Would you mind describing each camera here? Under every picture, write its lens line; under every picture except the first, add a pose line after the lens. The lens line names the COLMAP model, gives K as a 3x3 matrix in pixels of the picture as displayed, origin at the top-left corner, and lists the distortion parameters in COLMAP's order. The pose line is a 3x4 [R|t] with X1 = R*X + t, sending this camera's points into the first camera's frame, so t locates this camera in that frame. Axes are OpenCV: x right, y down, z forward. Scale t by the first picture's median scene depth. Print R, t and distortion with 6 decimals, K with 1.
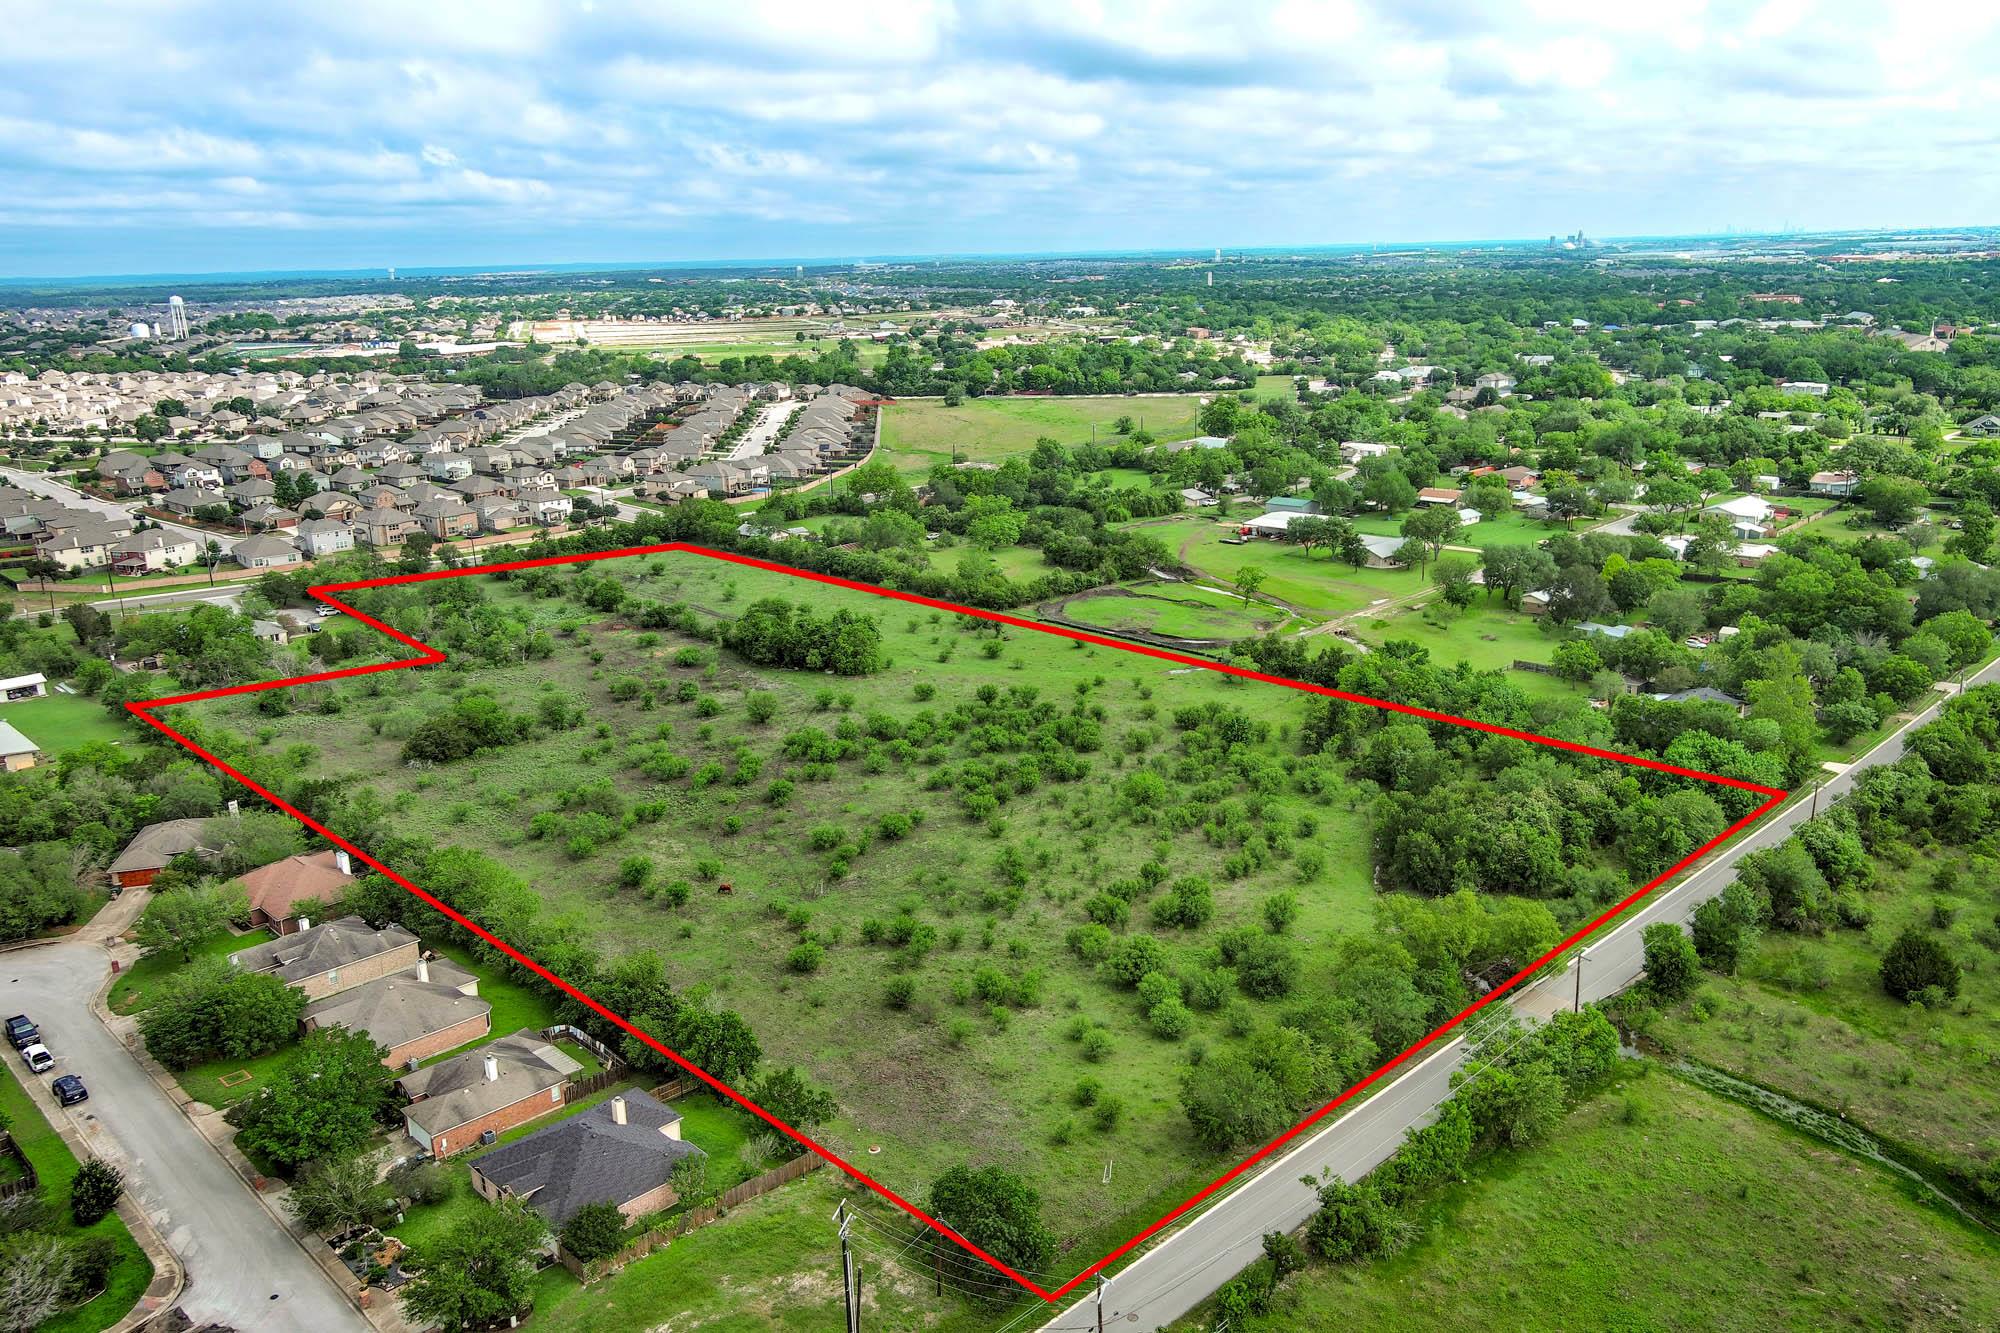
lens RADIAL K [[1554.4, 0, 1000.0], [0, 1554.4, 666.5], [0, 0, 1]] dist [0.010267, 0.002814]
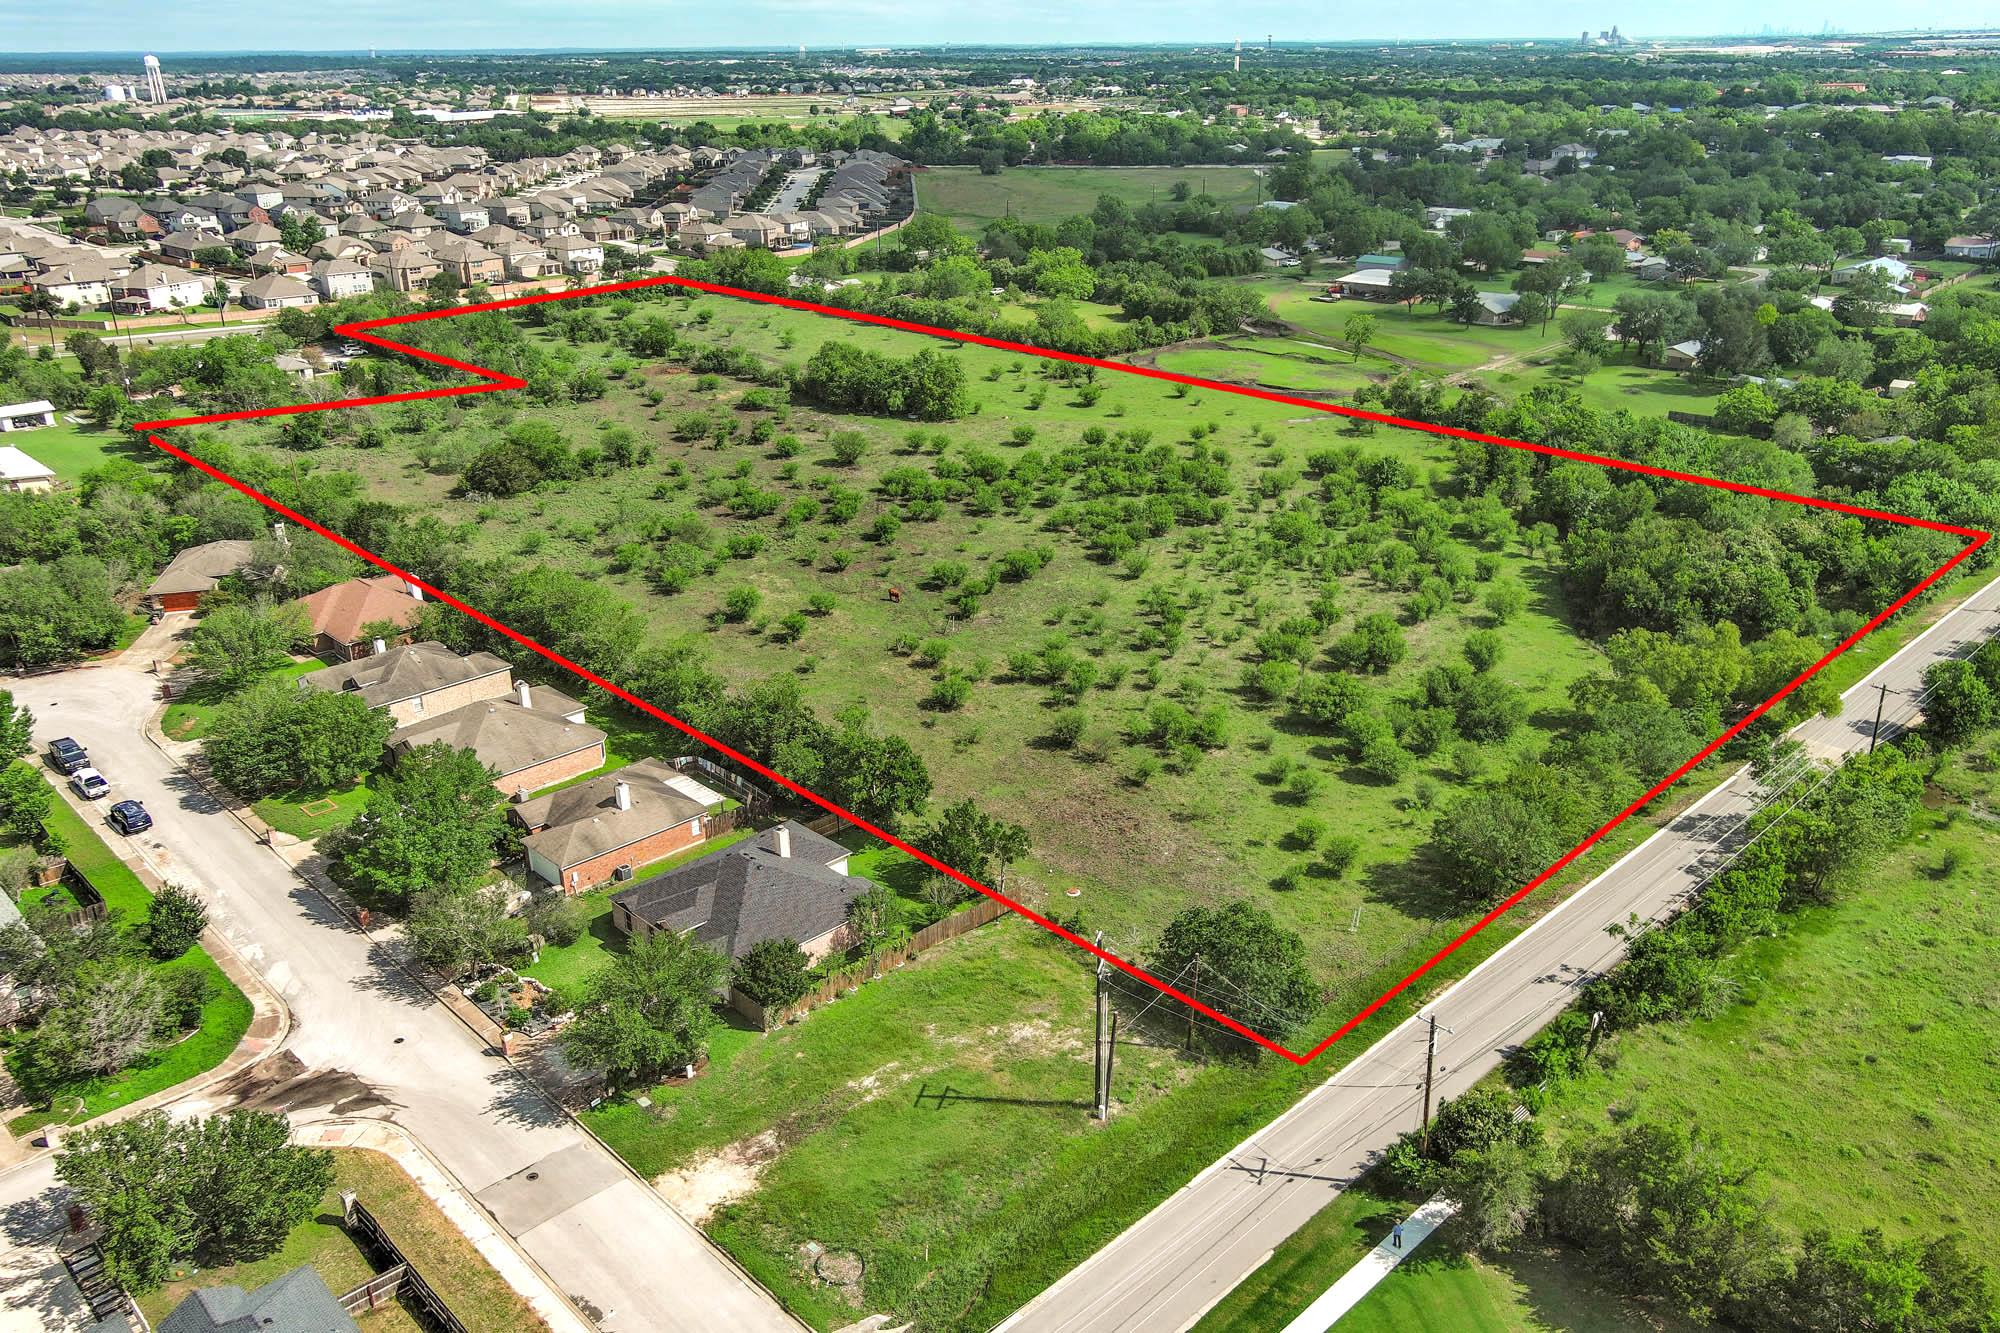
lens RADIAL K [[1554.4, 0, 1000.0], [0, 1554.4, 666.5], [0, 0, 1]] dist [0.010267, 0.002814]
pose [[0.999886, 0.014656, 0.003729, -0.066285], [-0.014997, 0.992713, 0.119569, 0.044085], [-0.001950, -0.119611, 0.992819, 0.084108]]
